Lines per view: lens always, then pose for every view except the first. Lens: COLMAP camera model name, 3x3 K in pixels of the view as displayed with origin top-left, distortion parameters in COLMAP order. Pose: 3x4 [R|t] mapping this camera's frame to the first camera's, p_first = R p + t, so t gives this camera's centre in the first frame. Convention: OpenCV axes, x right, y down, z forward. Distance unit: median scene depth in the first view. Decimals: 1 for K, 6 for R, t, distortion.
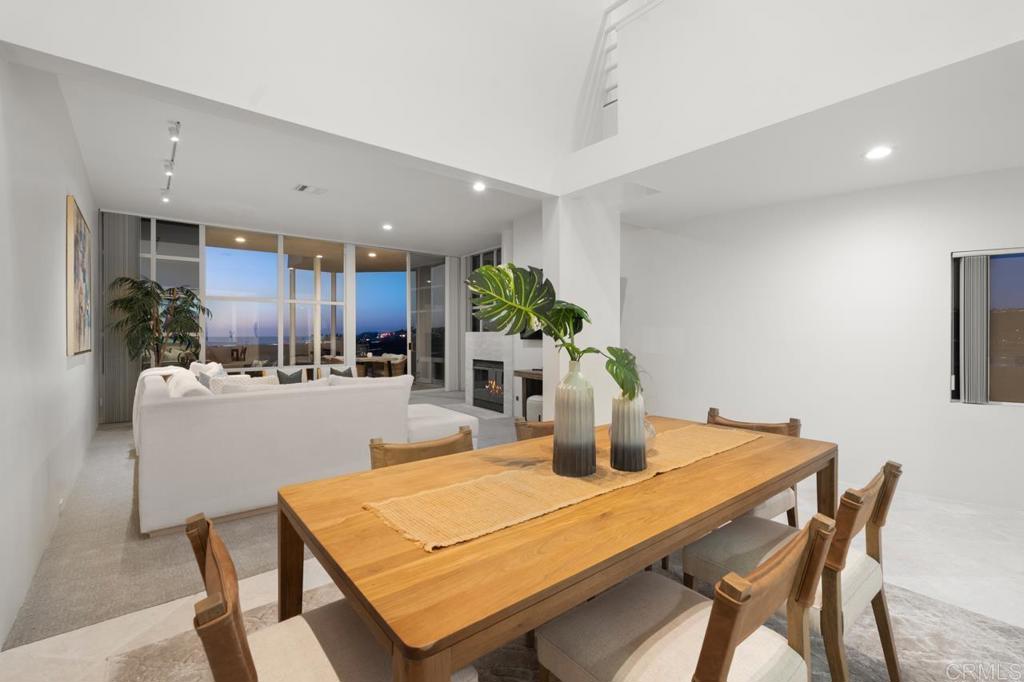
lens RADIAL K [[457.0, 0, 518.1], [0, 457.0, 328.5], [0, 0, 1]] dist [-0.012396, 0.003861]
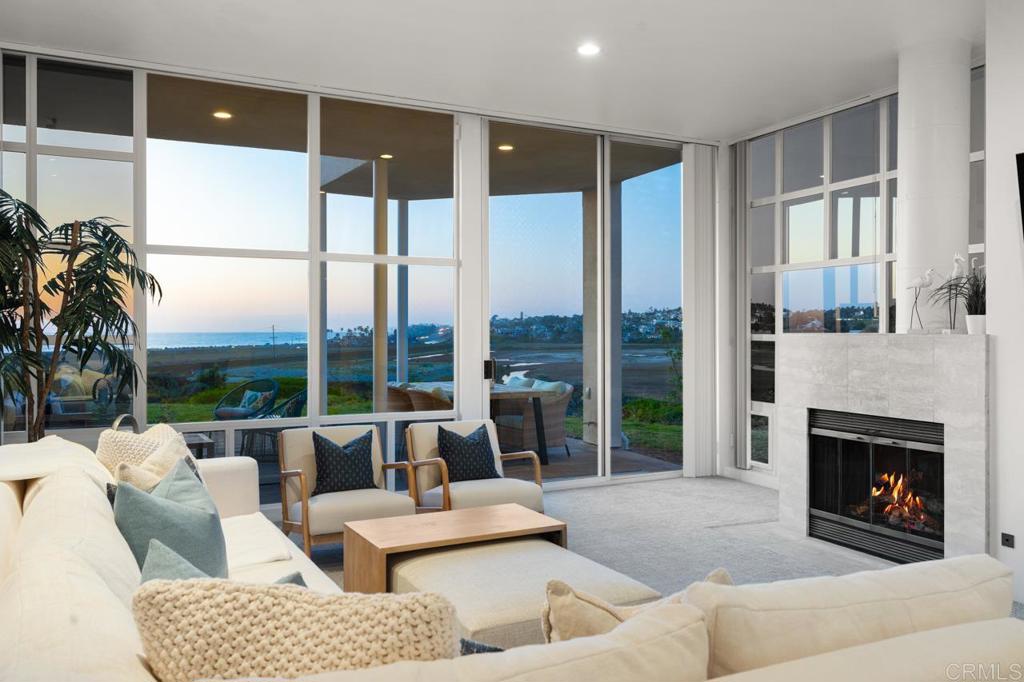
lens RADIAL K [[839.5, 0, 511.2], [0, 839.5, 334.2], [0, 0, 1]] dist [0.000068, 0.005003]
pose [[0.979069, 0.002535, -0.203514, -0.231495], [0.001114, 0.999841, 0.017814, -0.005143], [0.203527, -0.017668, 0.978910, 0.353265]]
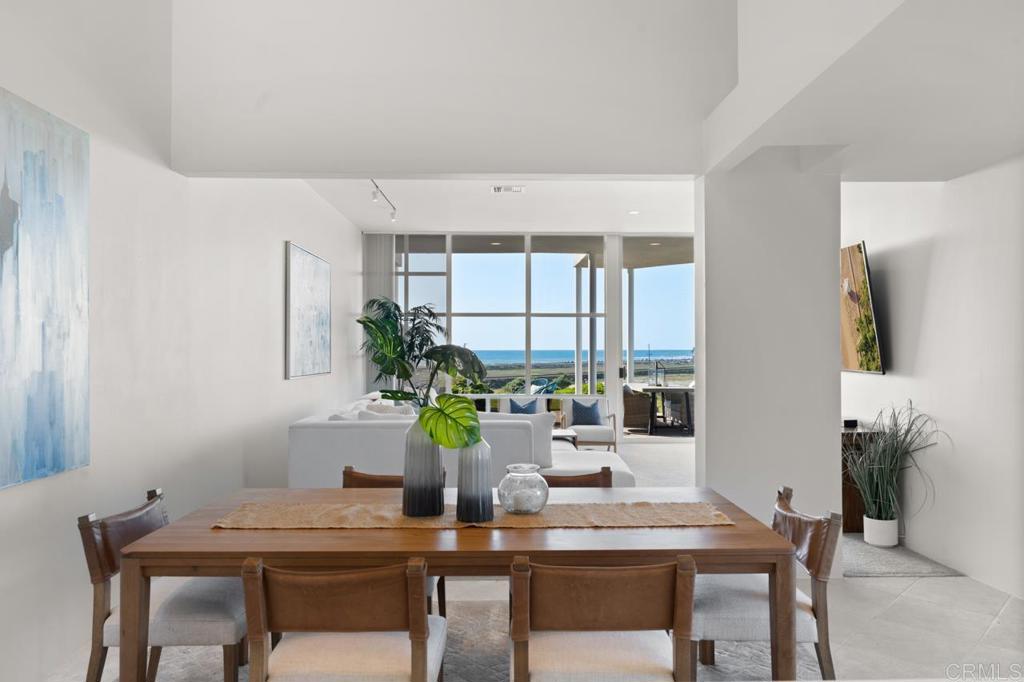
lens RADIAL K [[720.6, 0, 510.7], [0, 720.6, 339.8], [0, 0, 1]] dist [-0.002862, -0.002750]
pose [[0.778138, -0.005868, -0.628066, 0.323536], [0.007212, 0.999974, -0.000408, -0.018157], [0.628052, -0.004212, 0.778160, -0.041742]]
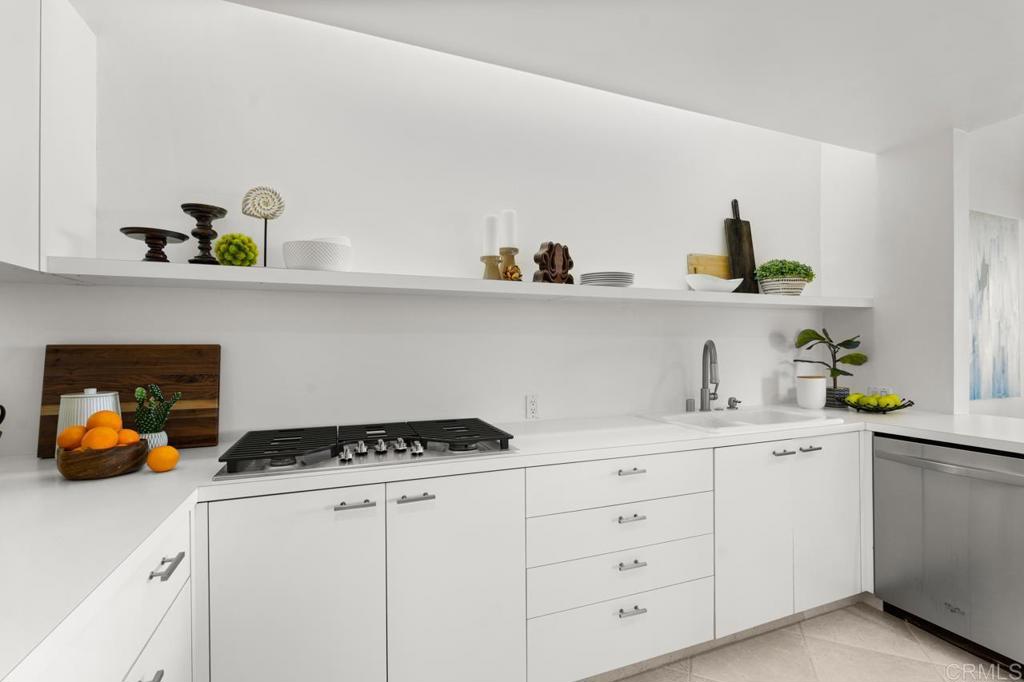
lens RADIAL K [[457.0, 0, 509.2], [0, 457.0, 345.0], [0, 0, 1]] dist [-0.012396, 0.003861]
pose [[-0.310824, 0.001517, -0.950466, 0.548452], [0.014012, 0.999897, -0.002986, -0.008455], [0.950364, -0.014246, -0.310813, -0.285119]]
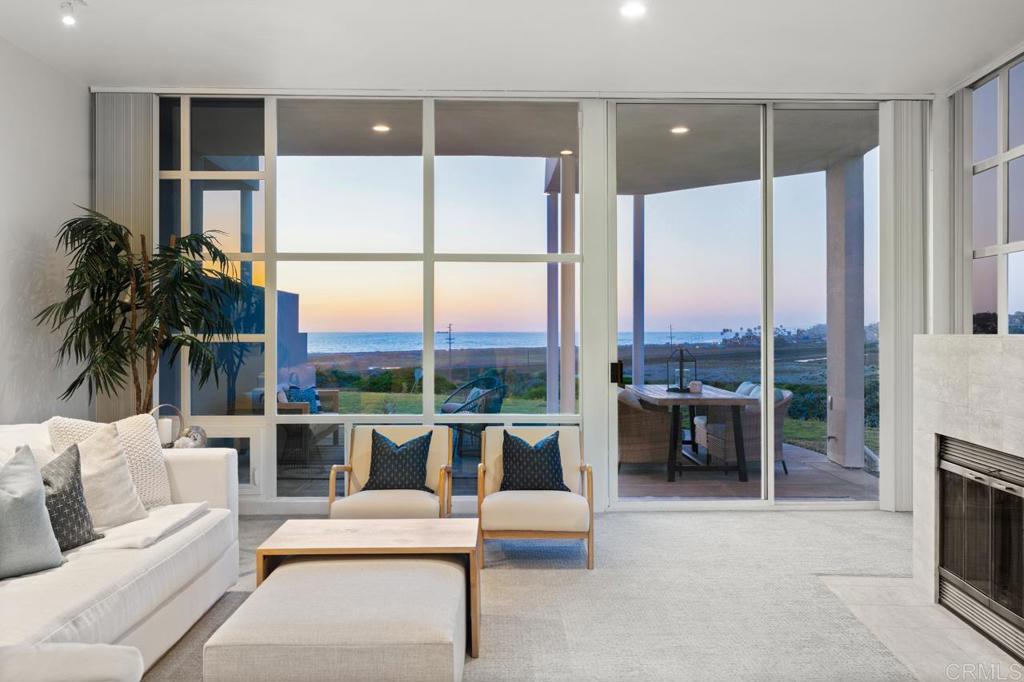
lens RADIAL K [[839.5, 0, 514.8], [0, 839.5, 334.2], [0, 0, 1]] dist [0.000068, 0.005003]
pose [[0.782031, 0.005300, -0.623217, 0.021380], [0.006539, 0.999839, 0.016708, -0.003884], [0.623205, -0.017141, 0.781870, 0.531295]]
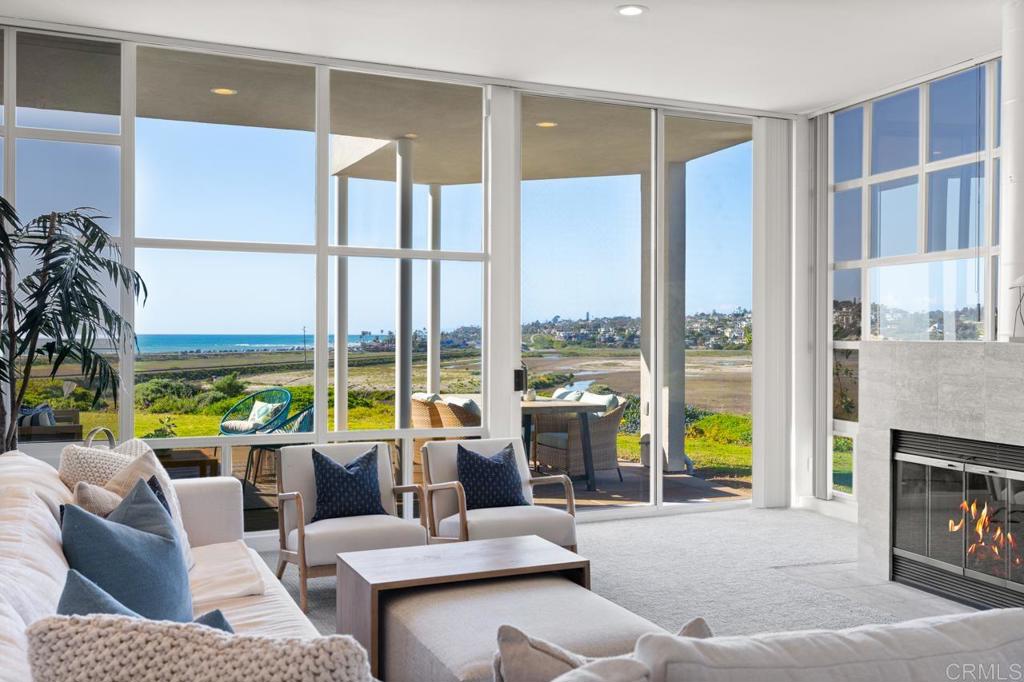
lens RADIAL K [[970.0, 0, 508.5], [0, 970.0, 340.0], [0, 0, 1]] dist [0.004091, 0.000000]
pose [[0.962521, 0.008031, -0.271087, -0.202965], [-0.002644, 0.999792, 0.020230, -0.007238], [0.271193, -0.018755, 0.962342, 0.356554]]
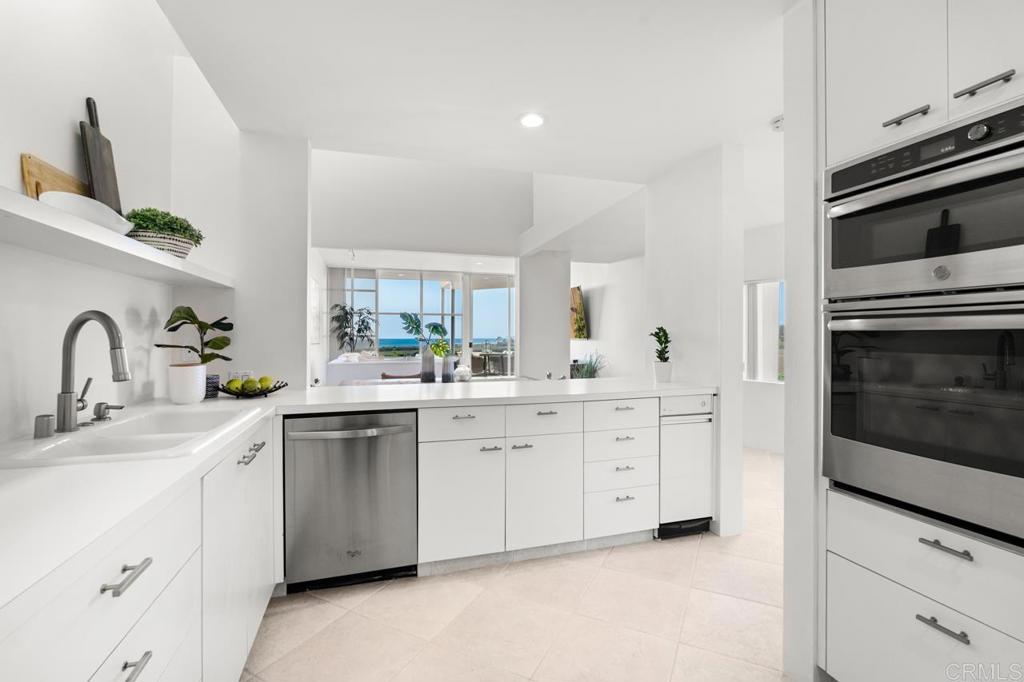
lens RADIAL K [[457.0, 0, 515.0], [0, 457.0, 337.5], [0, 0, 1]] dist [-0.012396, 0.003861]
pose [[0.923930, 0.003198, -0.382548, 0.431870], [0.001989, 0.999911, 0.013164, -0.001340], [0.382556, -0.012924, 0.923842, -0.365299]]
